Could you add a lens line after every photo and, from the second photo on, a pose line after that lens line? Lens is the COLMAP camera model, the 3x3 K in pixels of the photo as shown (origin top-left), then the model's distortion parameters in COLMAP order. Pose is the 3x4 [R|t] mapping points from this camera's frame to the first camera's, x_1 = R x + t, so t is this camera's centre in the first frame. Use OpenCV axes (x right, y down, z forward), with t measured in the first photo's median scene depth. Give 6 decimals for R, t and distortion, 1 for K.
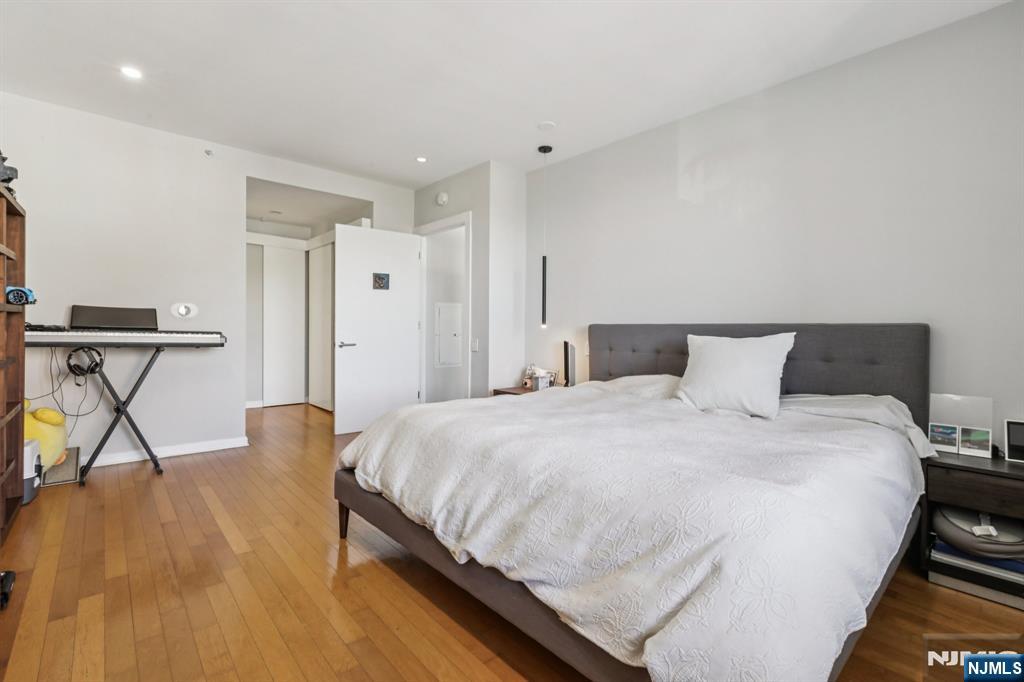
lens RADIAL K [[464.2, 0, 511.3], [0, 464.2, 325.2], [0, 0, 1]] dist [0.000639, 0.001073]
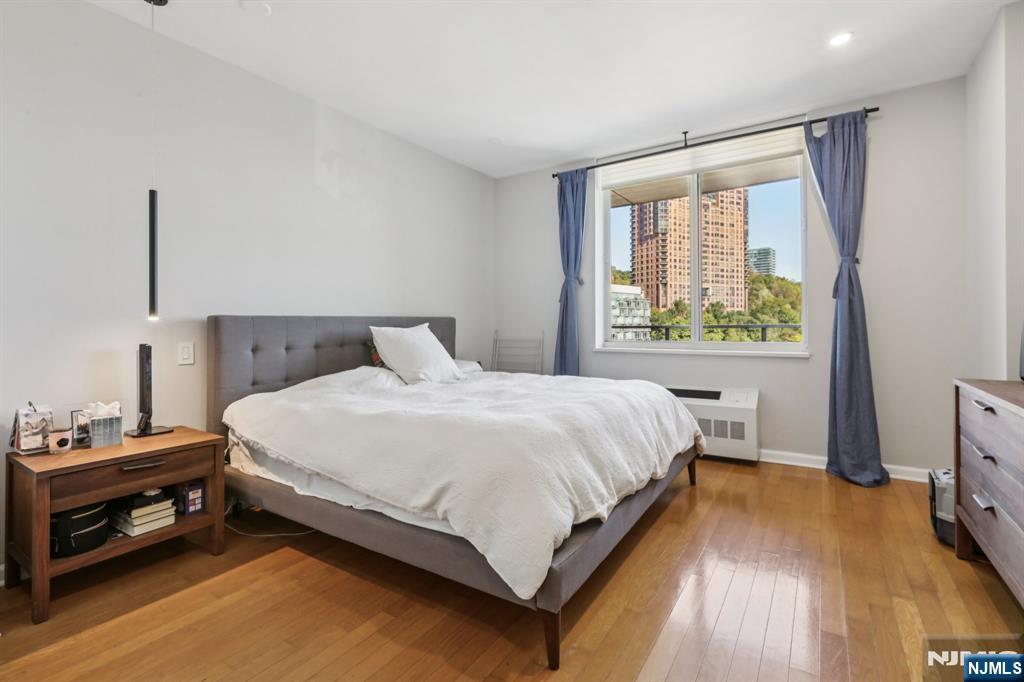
lens RADIAL K [[465.7, 0, 483.5], [0, 465.7, 317.2], [0, 0, 1]] dist [0.000486, 0.000267]
pose [[-0.234662, 0.002781, 0.972073, -0.629053], [-0.005704, 0.999975, -0.004238, 0.000821], [-0.972060, -0.006539, -0.234640, 0.855833]]
